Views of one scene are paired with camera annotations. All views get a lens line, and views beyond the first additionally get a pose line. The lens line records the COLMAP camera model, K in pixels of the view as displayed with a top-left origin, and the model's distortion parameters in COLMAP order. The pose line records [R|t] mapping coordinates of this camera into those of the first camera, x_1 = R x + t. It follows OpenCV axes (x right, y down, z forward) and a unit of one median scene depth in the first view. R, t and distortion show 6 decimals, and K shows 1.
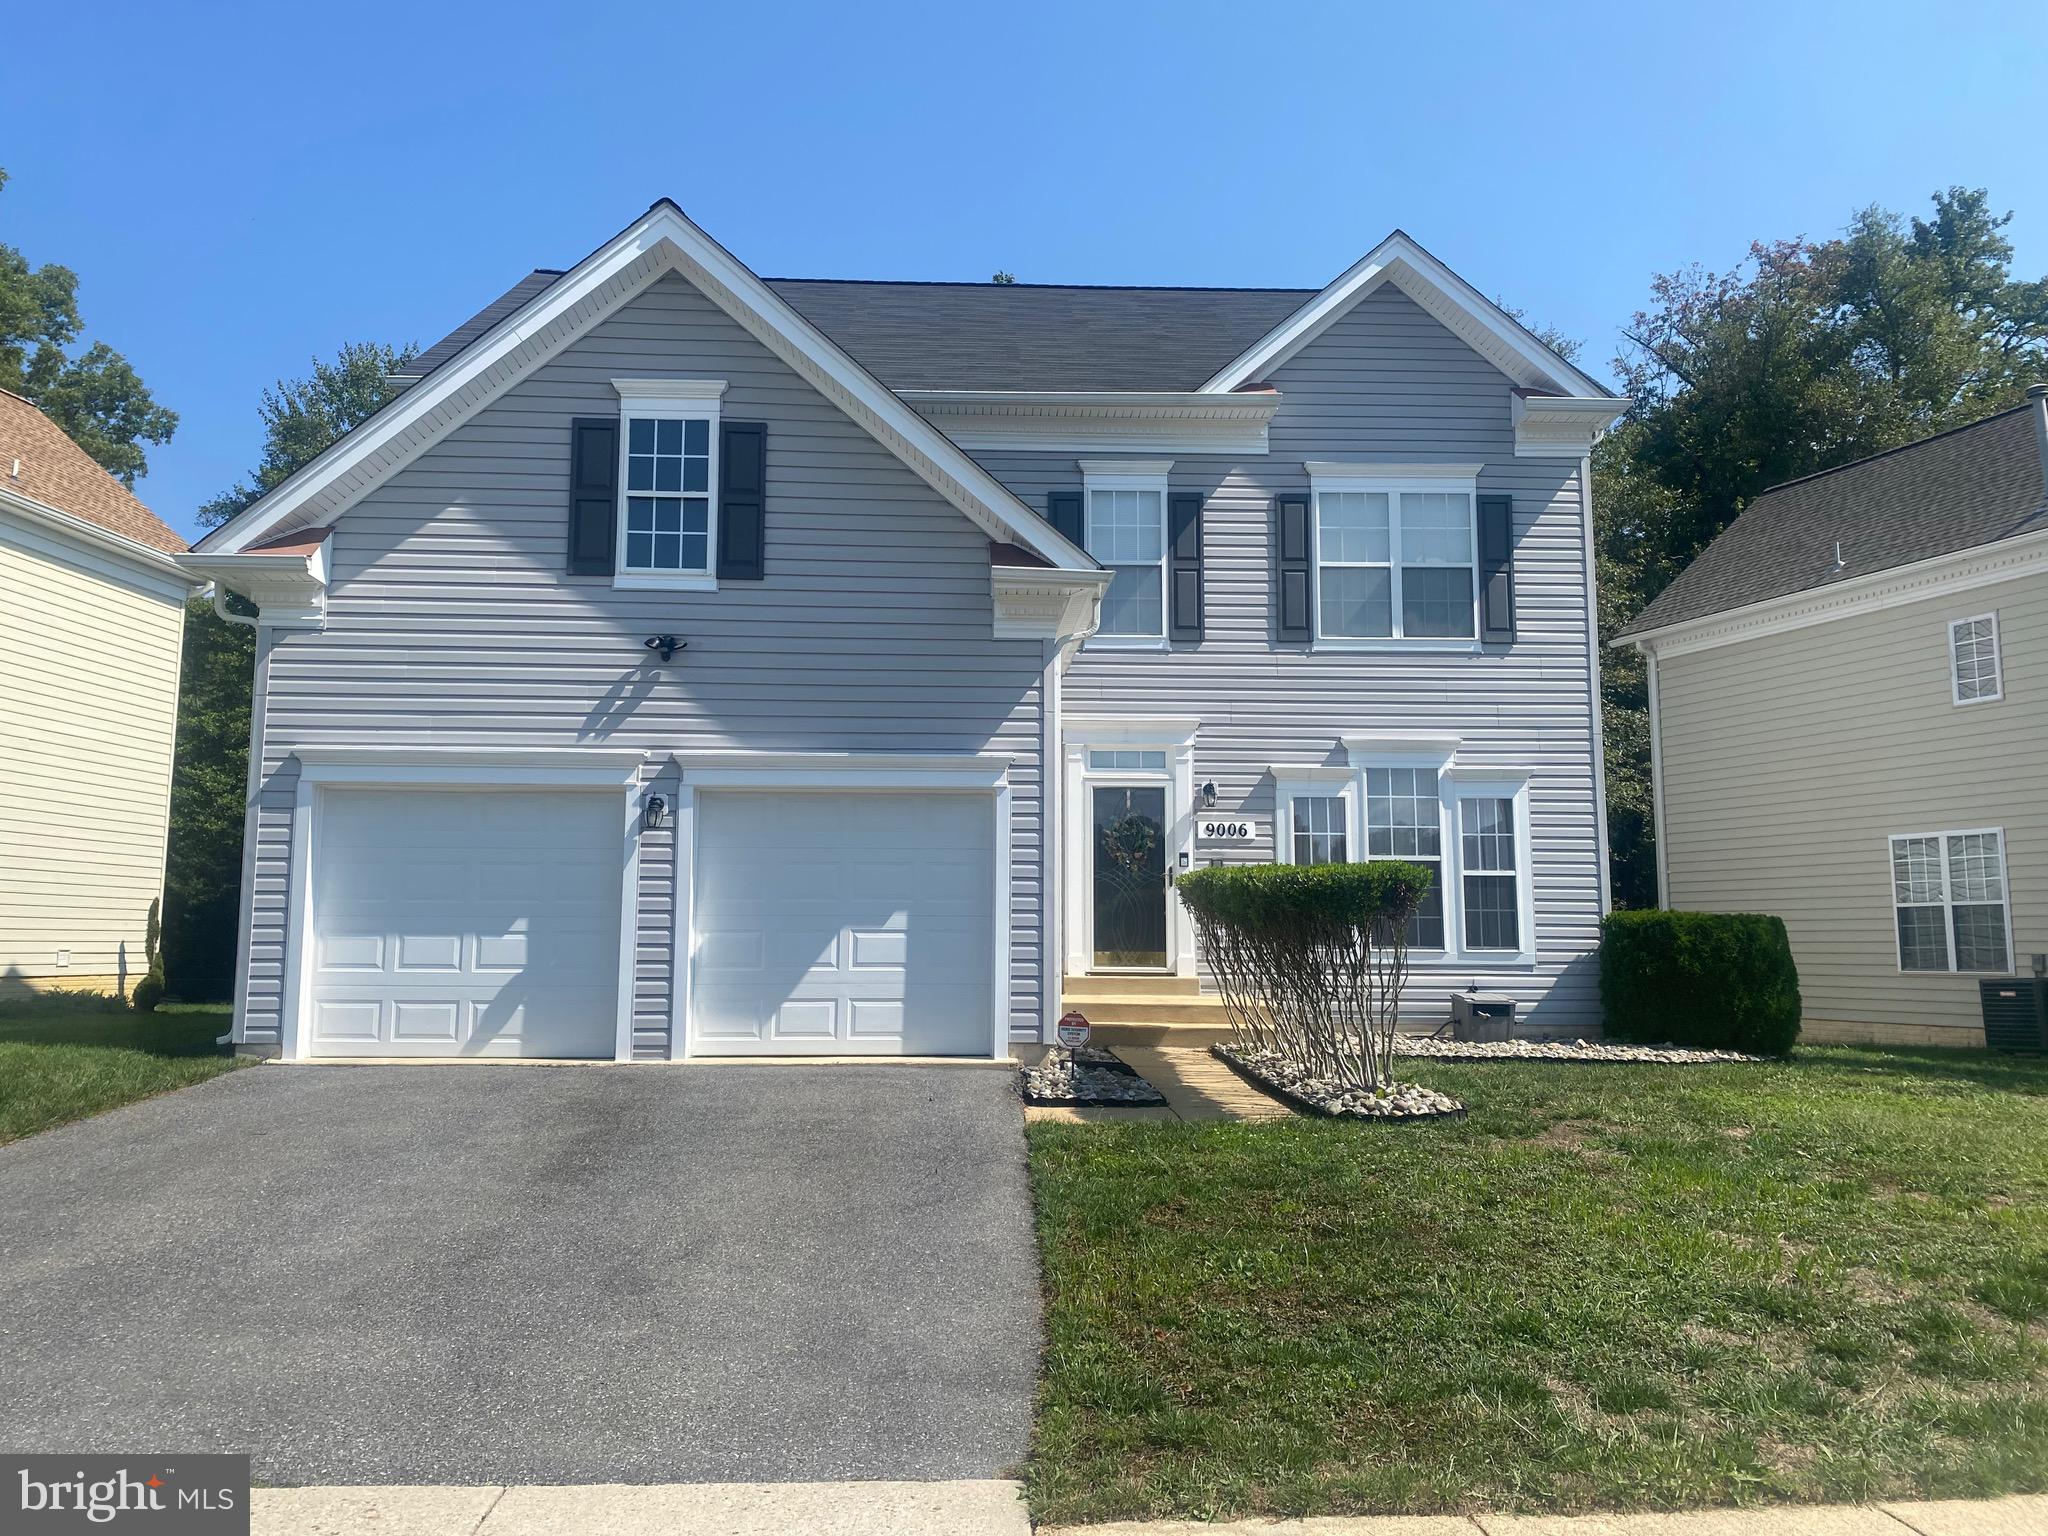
lens RADIAL K [[1563.1, 0, 1028.2], [0, 1563.1, 768.3], [0, 0, 1]] dist [0.041316, -0.041866]
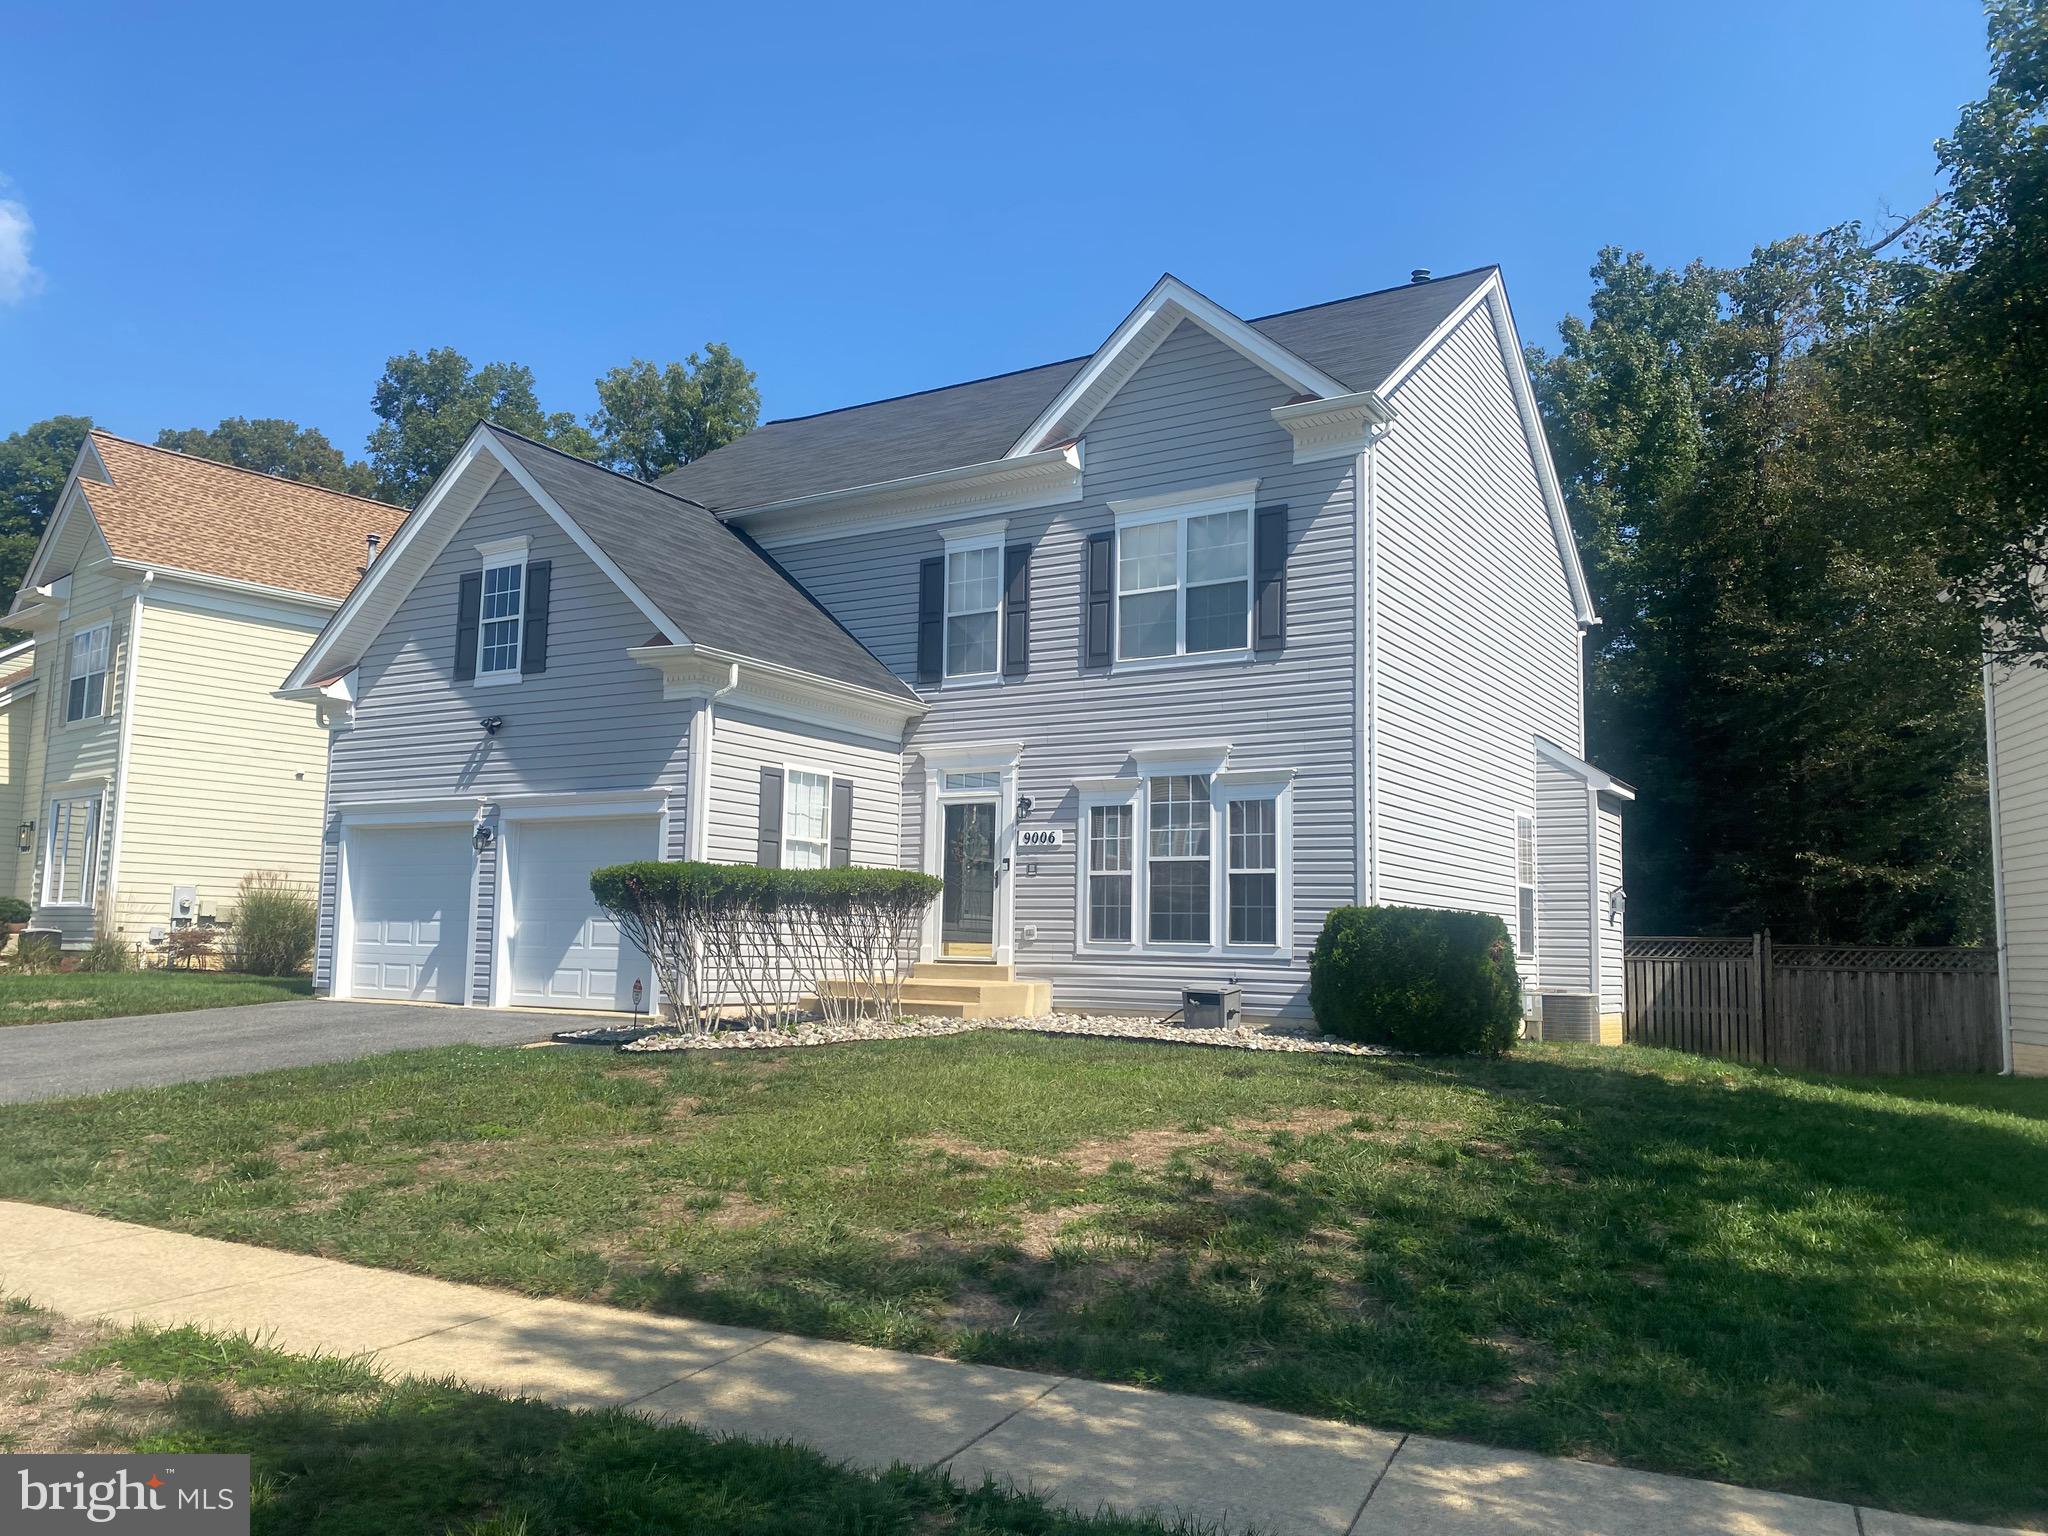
lens RADIAL K [[1539.4, 0, 1033.0], [0, 1539.4, 816.3], [0, 0, 1]] dist [0.040445, -0.037487]
pose [[0.826317, -0.036293, -0.562034, 0.798121], [0.046316, 0.998920, 0.003591, 0.020539], [0.561297, -0.028999, 0.827106, 0.071820]]
